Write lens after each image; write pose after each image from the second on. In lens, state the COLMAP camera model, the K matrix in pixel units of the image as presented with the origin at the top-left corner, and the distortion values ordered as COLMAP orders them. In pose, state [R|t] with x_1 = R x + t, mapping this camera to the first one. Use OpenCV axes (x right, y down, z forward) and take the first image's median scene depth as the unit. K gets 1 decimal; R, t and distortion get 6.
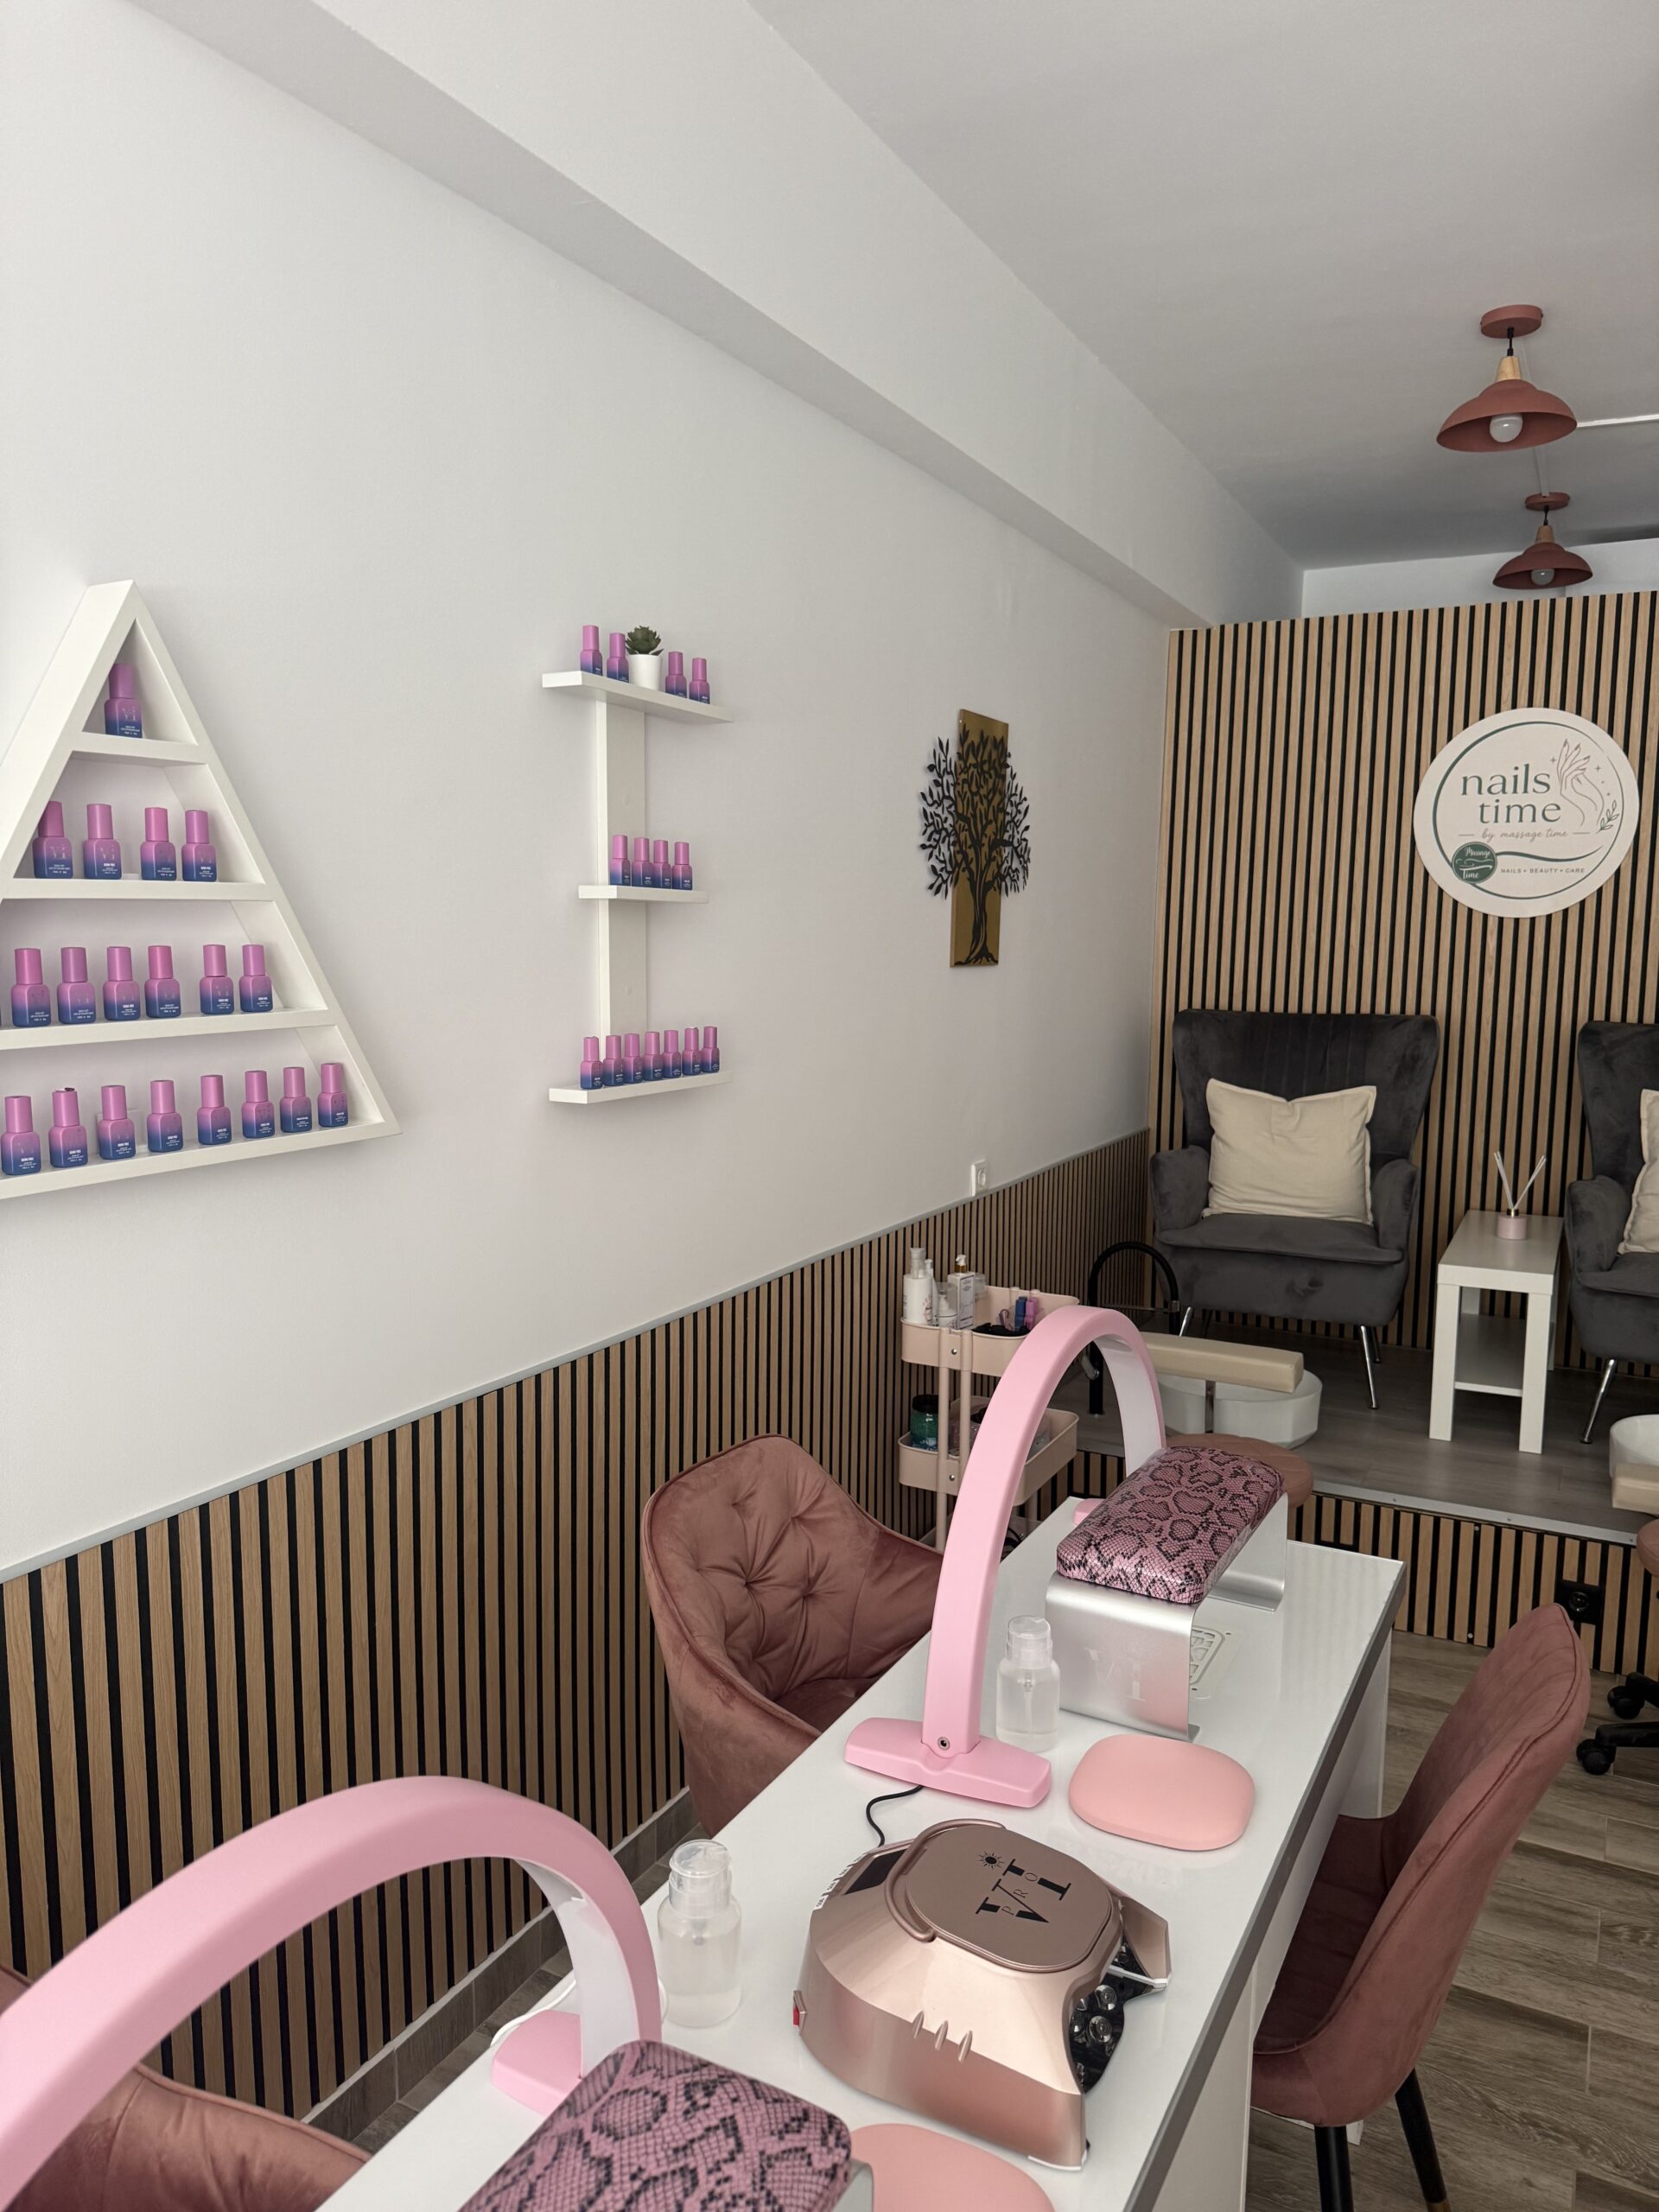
lens RADIAL K [[1560.8, 0, 828.1], [0, 1560.8, 1124.6], [0, 0, 1]] dist [0.135506, -0.167746]
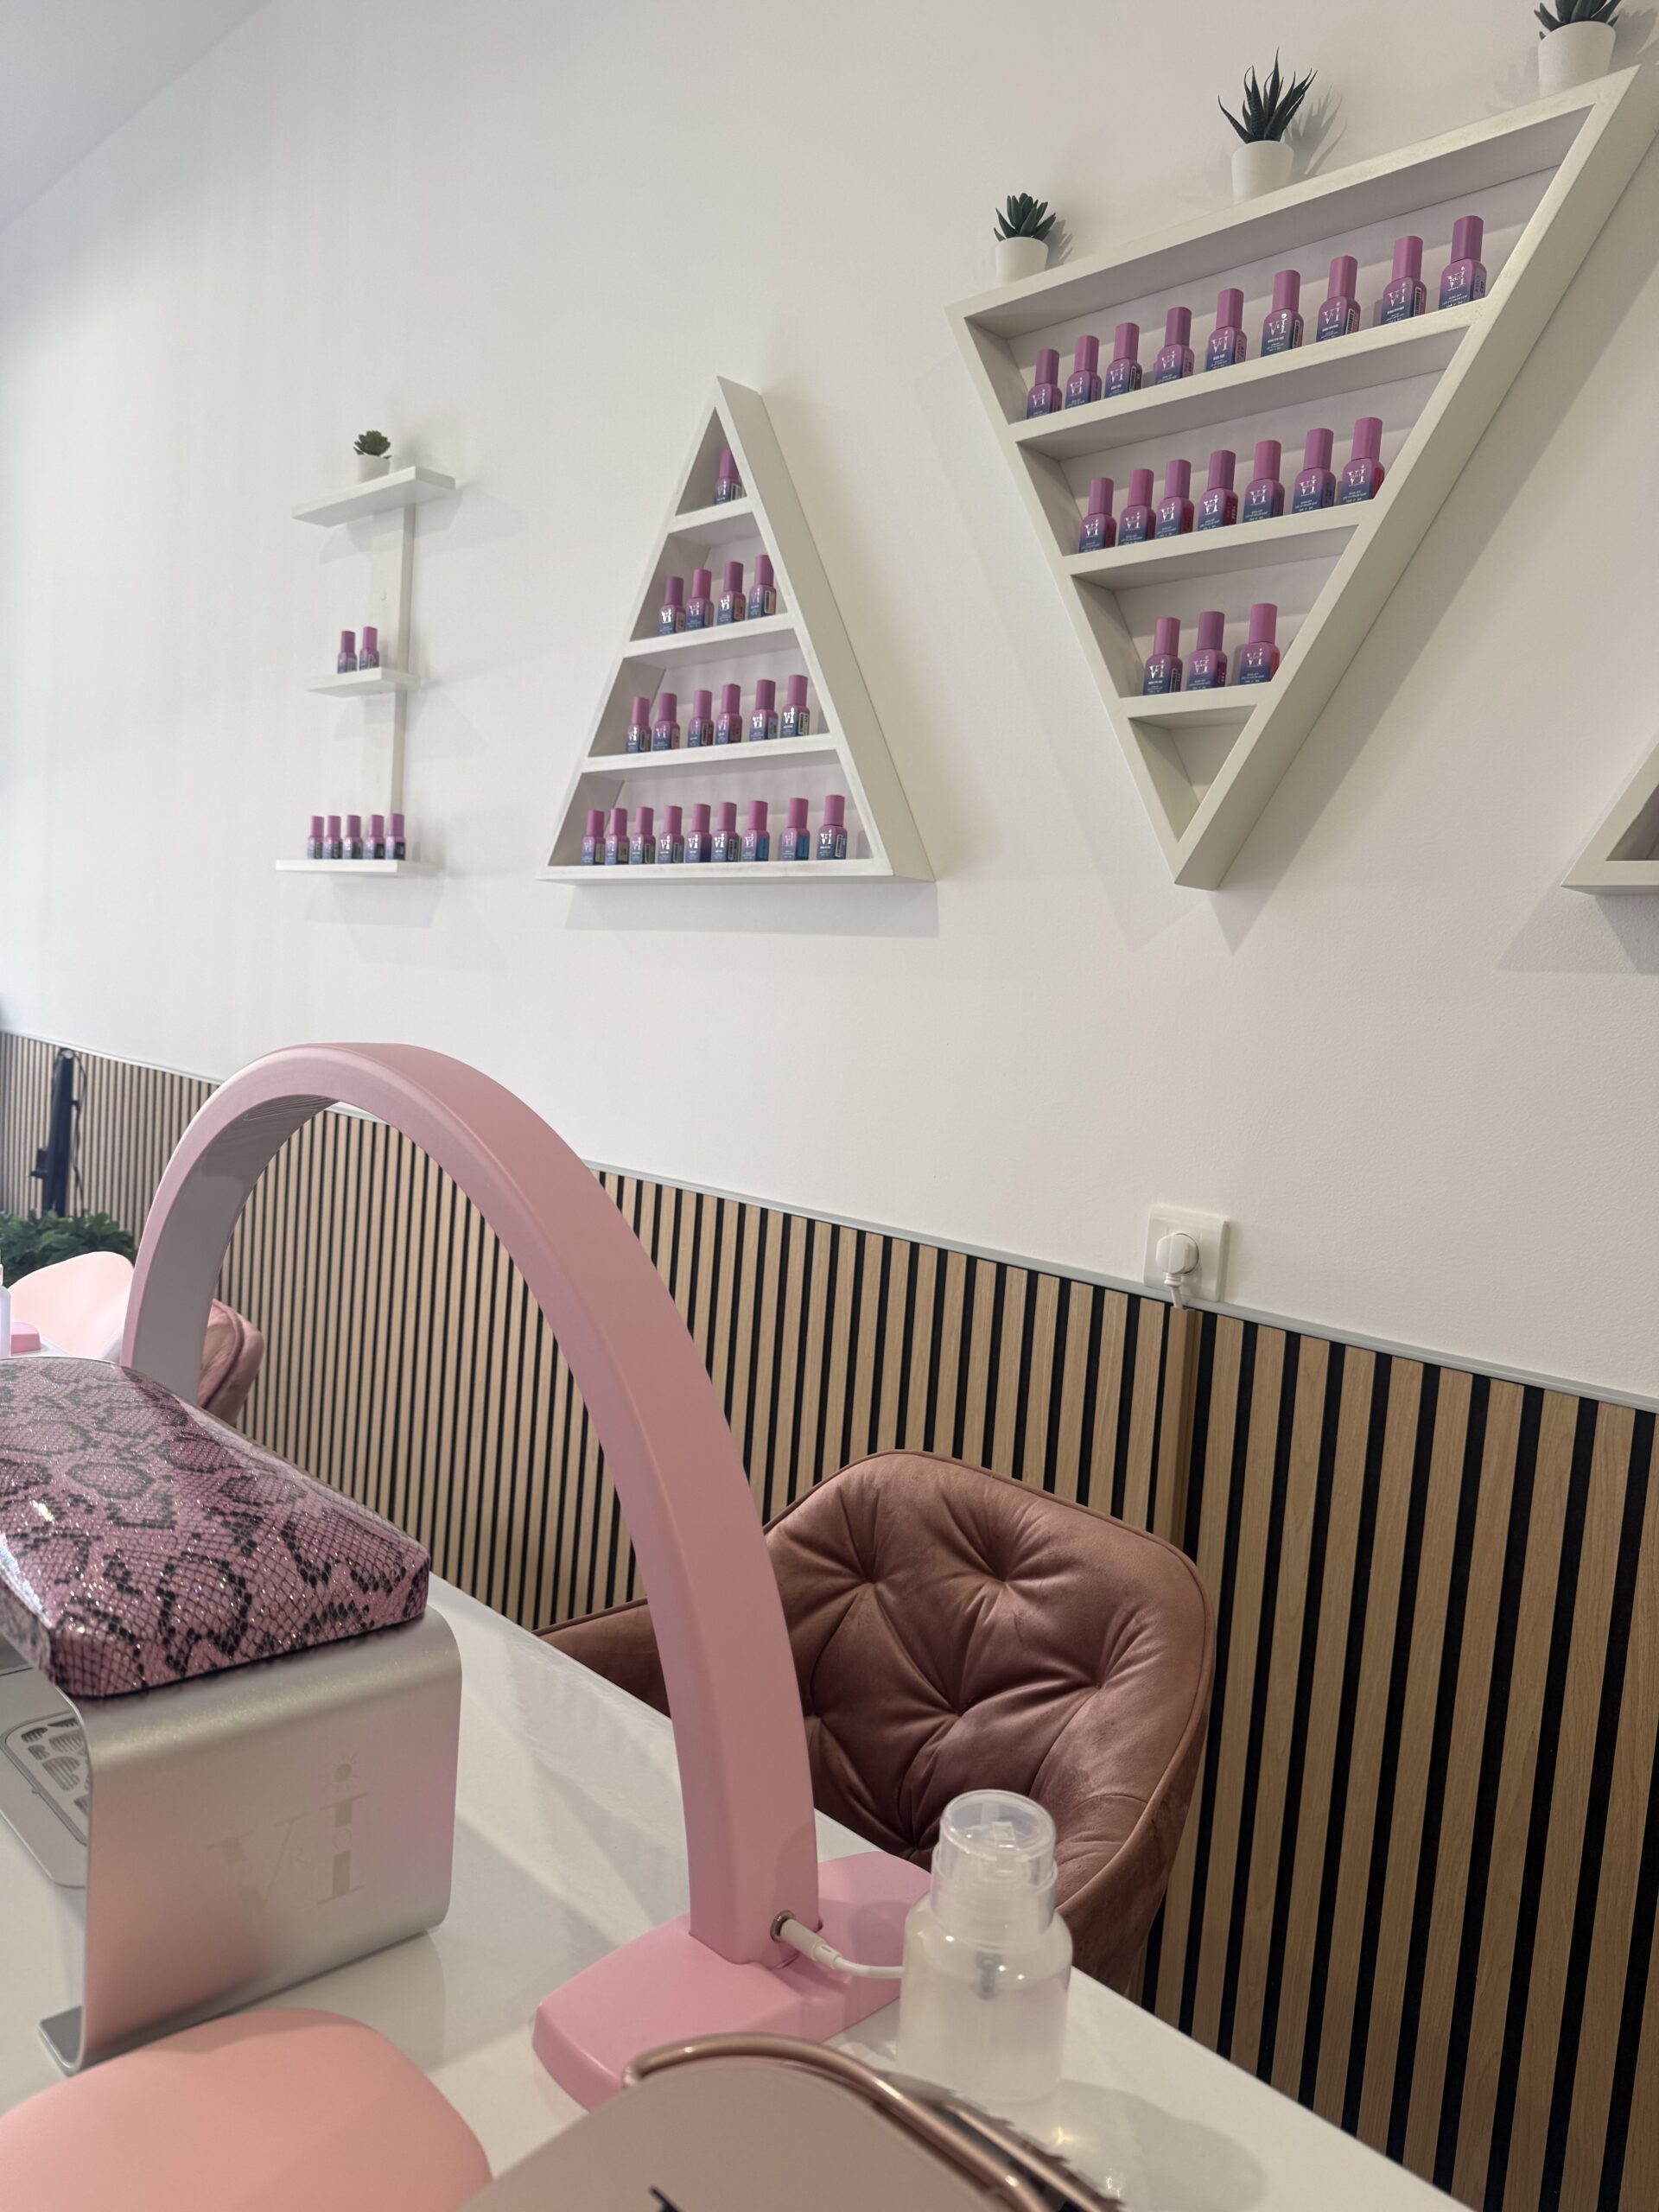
lens RADIAL K [[1571.0, 0, 829.5], [0, 1571.0, 1106.0], [0, 0, 1]] dist [0.023547, -0.002620]
pose [[-0.297454, 0.039975, -0.953899, 0.127104], [-0.201903, 0.973892, 0.103772, 0.066857], [0.933143, 0.223463, -0.281618, 0.336873]]
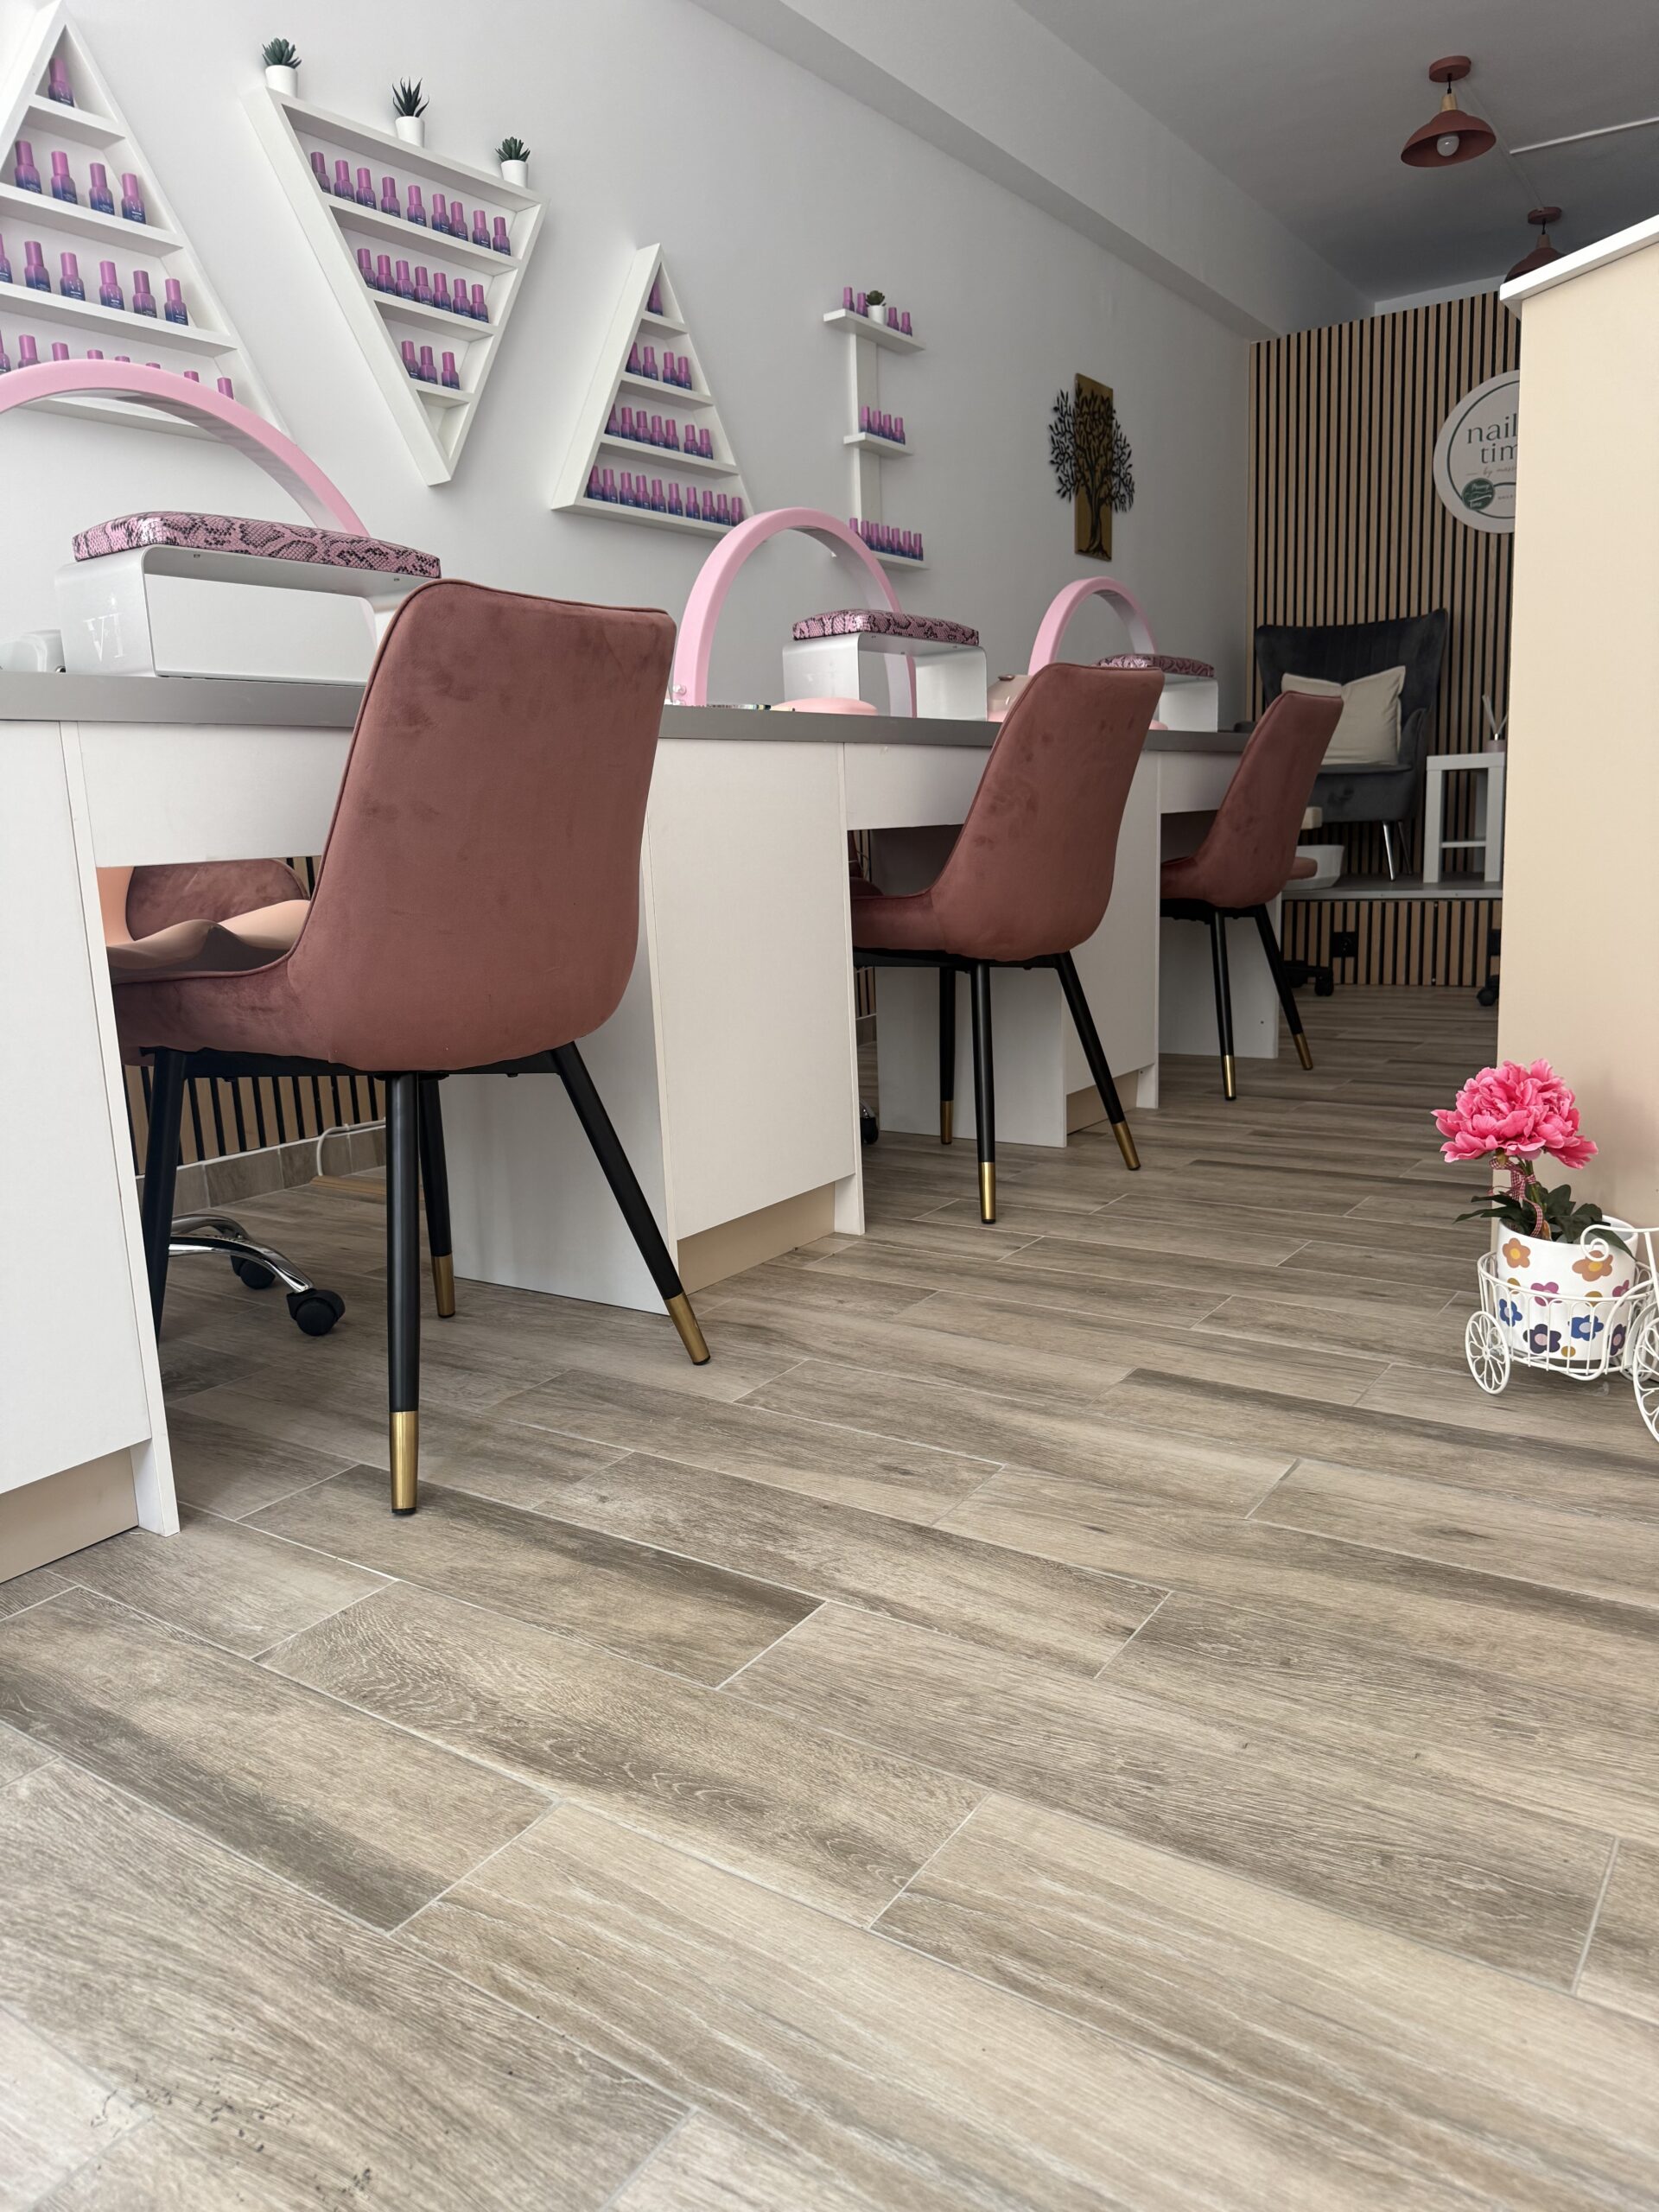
lens RADIAL K [[1571.0, 0, 829.5], [0, 1571.0, 1106.0], [0, 0, 1]] dist [0.023547, -0.002620]
pose [[0.991415, -0.027113, -0.127911, 0.023612], [0.034324, 0.997923, 0.054518, 0.333469], [0.126167, -0.058440, 0.990286, -0.546139]]
